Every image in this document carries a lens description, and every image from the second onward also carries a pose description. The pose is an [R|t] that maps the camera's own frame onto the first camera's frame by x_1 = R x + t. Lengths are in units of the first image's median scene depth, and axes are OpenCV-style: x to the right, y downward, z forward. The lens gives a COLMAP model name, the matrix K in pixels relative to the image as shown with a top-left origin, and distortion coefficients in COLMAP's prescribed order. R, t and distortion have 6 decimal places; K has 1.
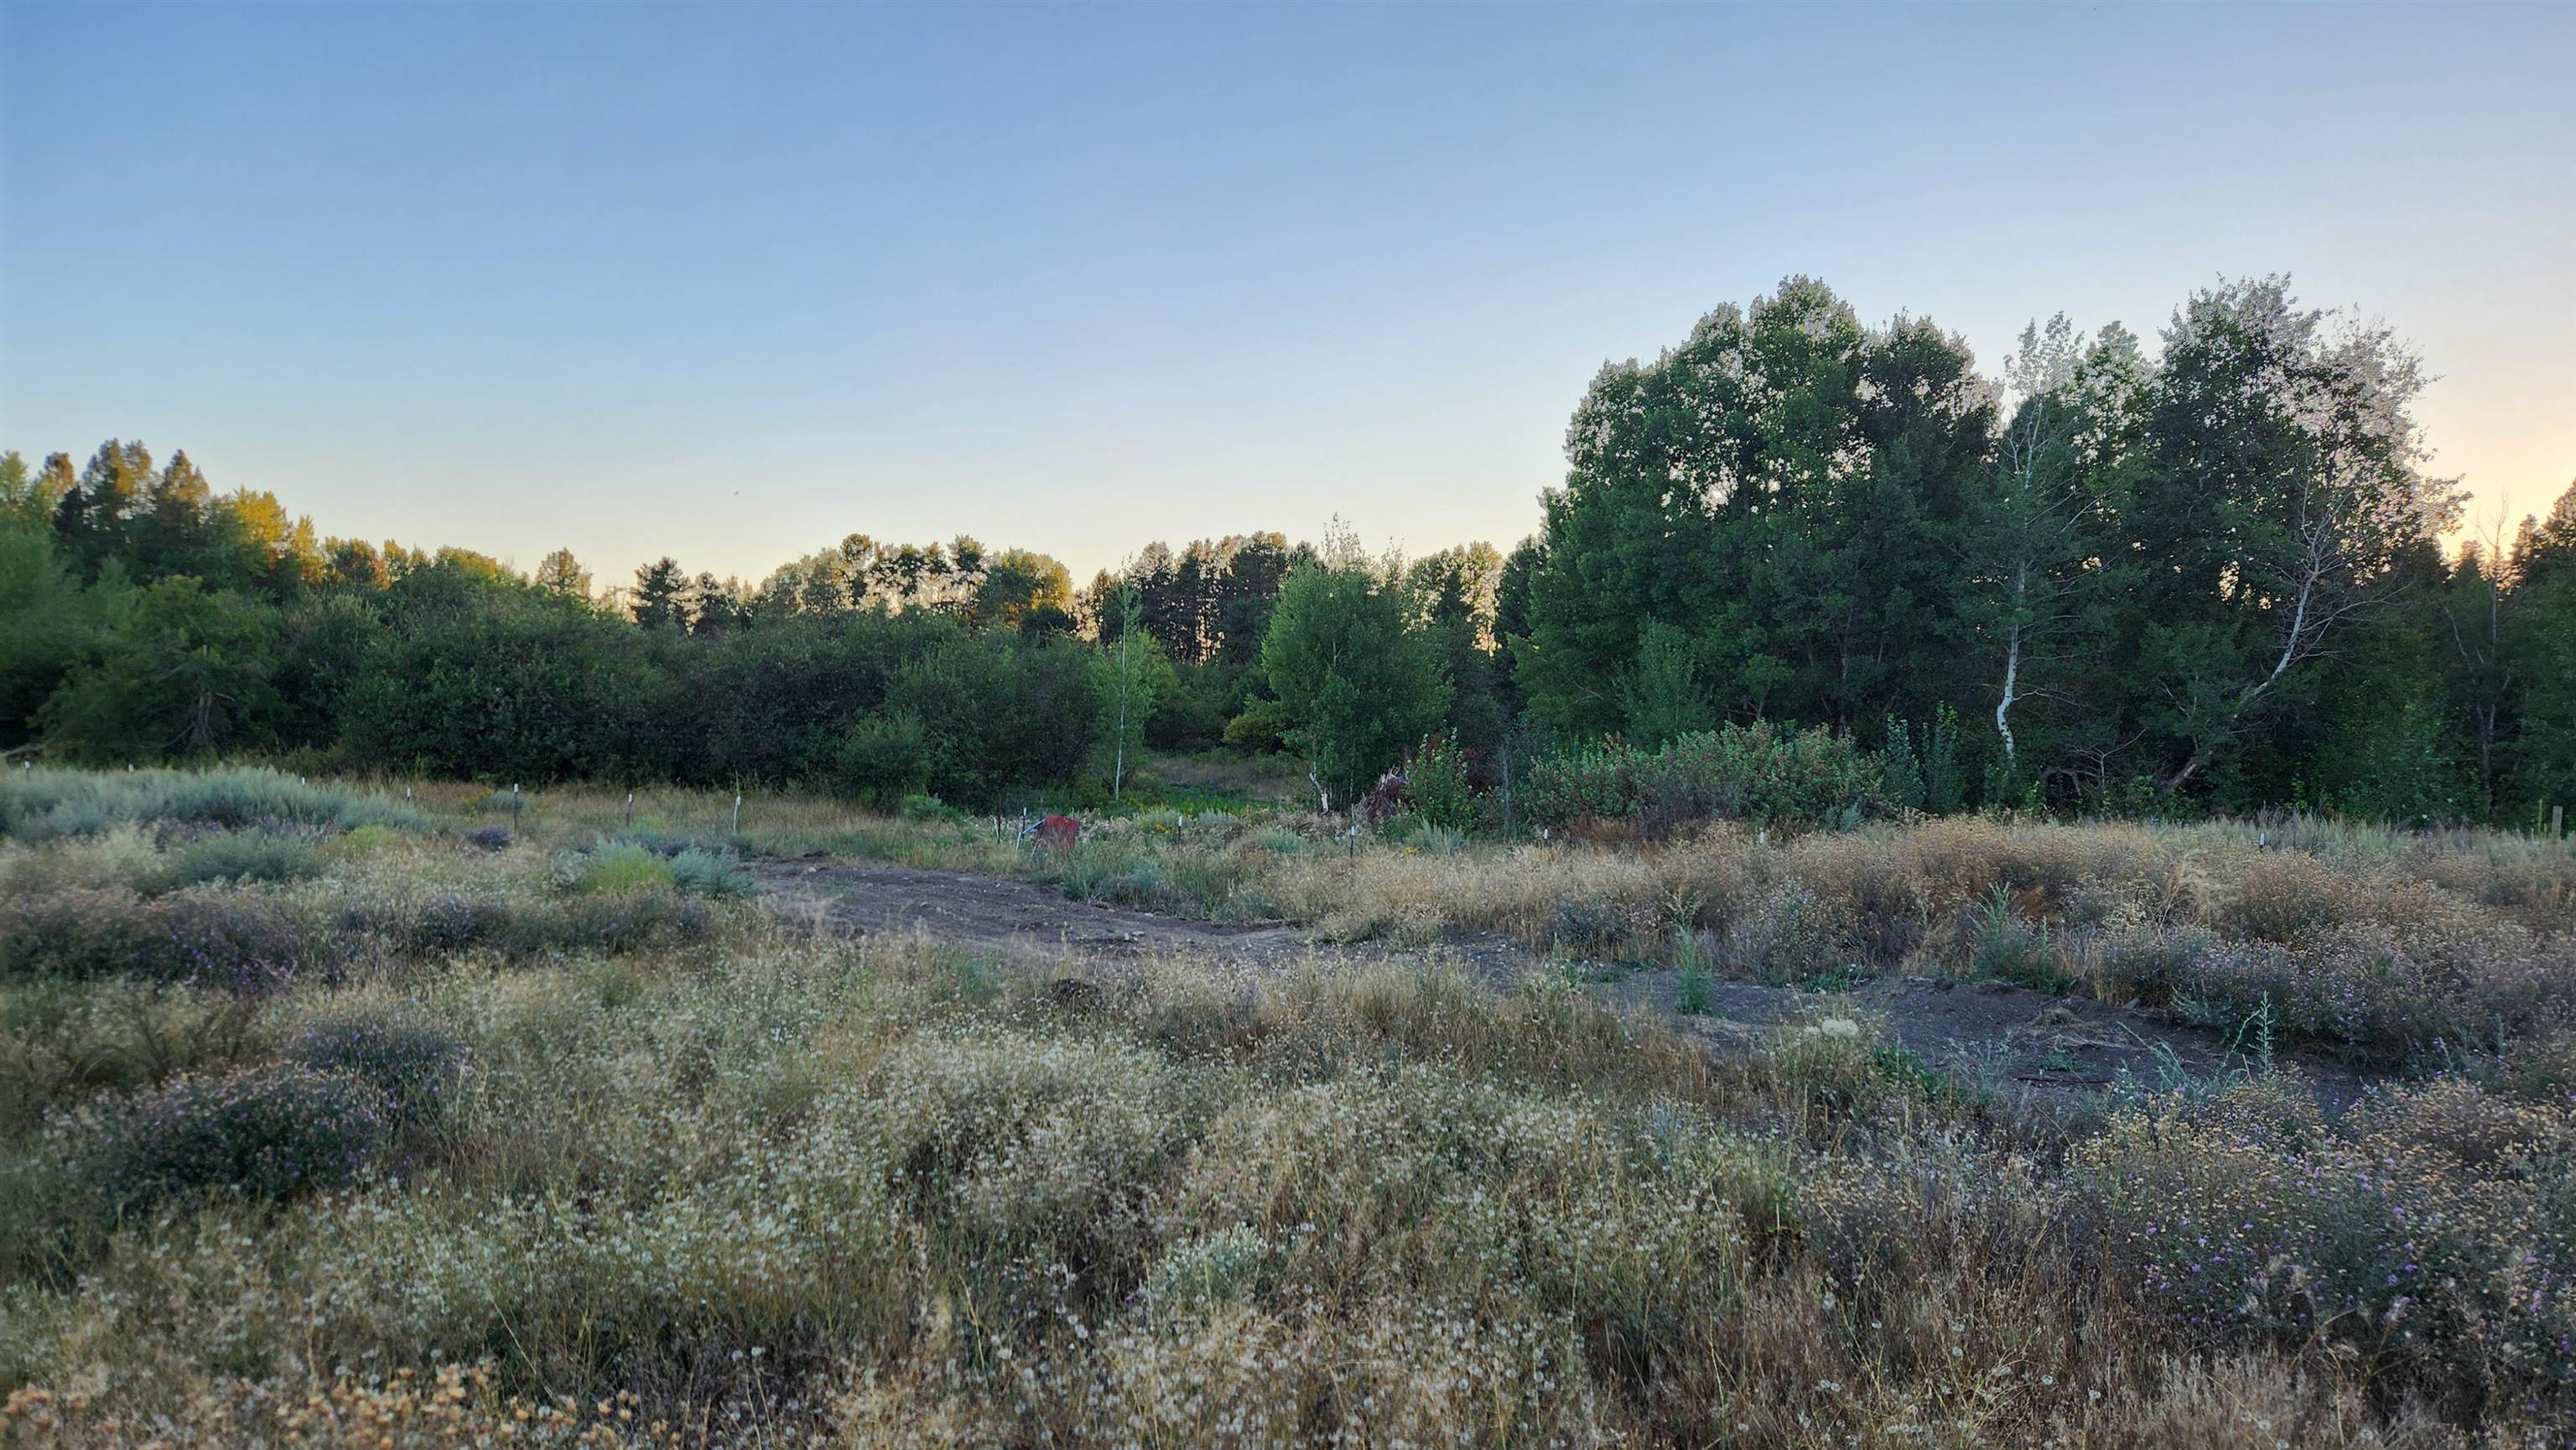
lens RADIAL K [[1732.7, 0, 1288.0], [0, 1732.7, 725.0], [0, 0, 1]] dist [0.164764, -0.000545]
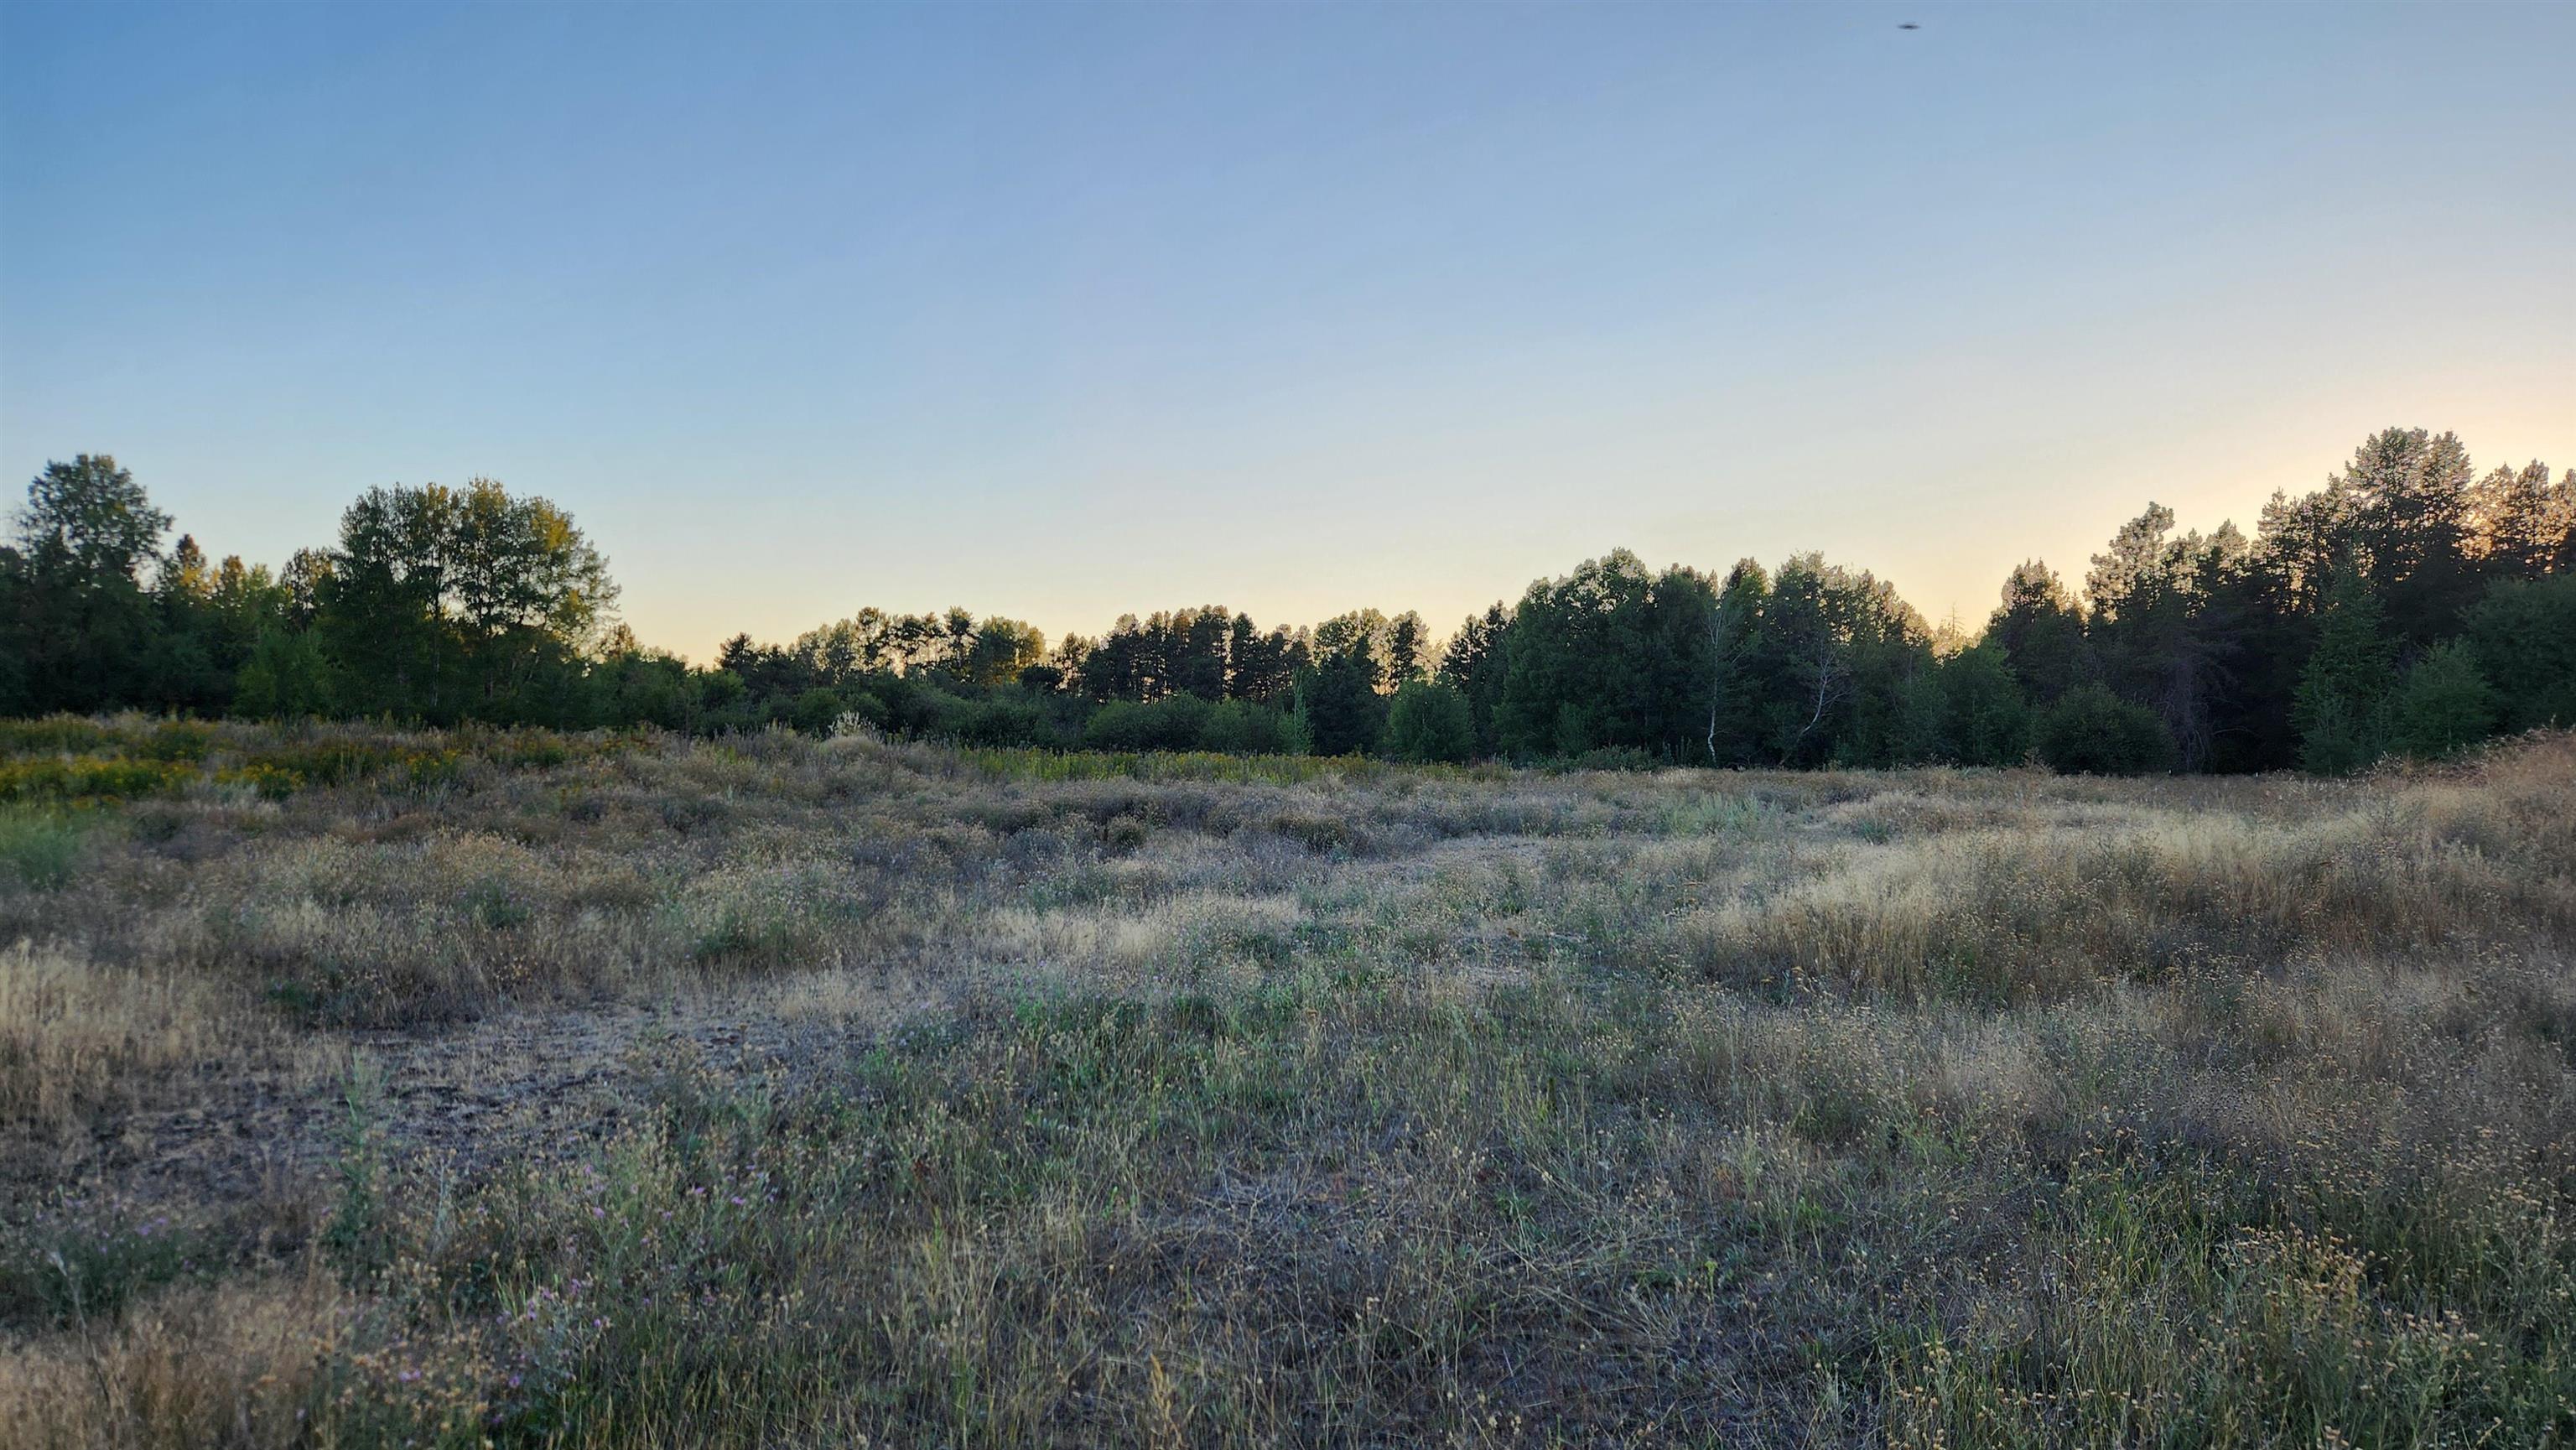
lens RADIAL K [[1732.7, 0, 1288.0], [0, 1732.7, 725.0], [0, 0, 1]] dist [0.164764, -0.000545]
pose [[0.994453, -0.018463, 0.103550, -0.085000], [0.020213, 0.999670, -0.015876, -0.000278], [-0.103223, 0.017881, 0.994497, -0.268945]]
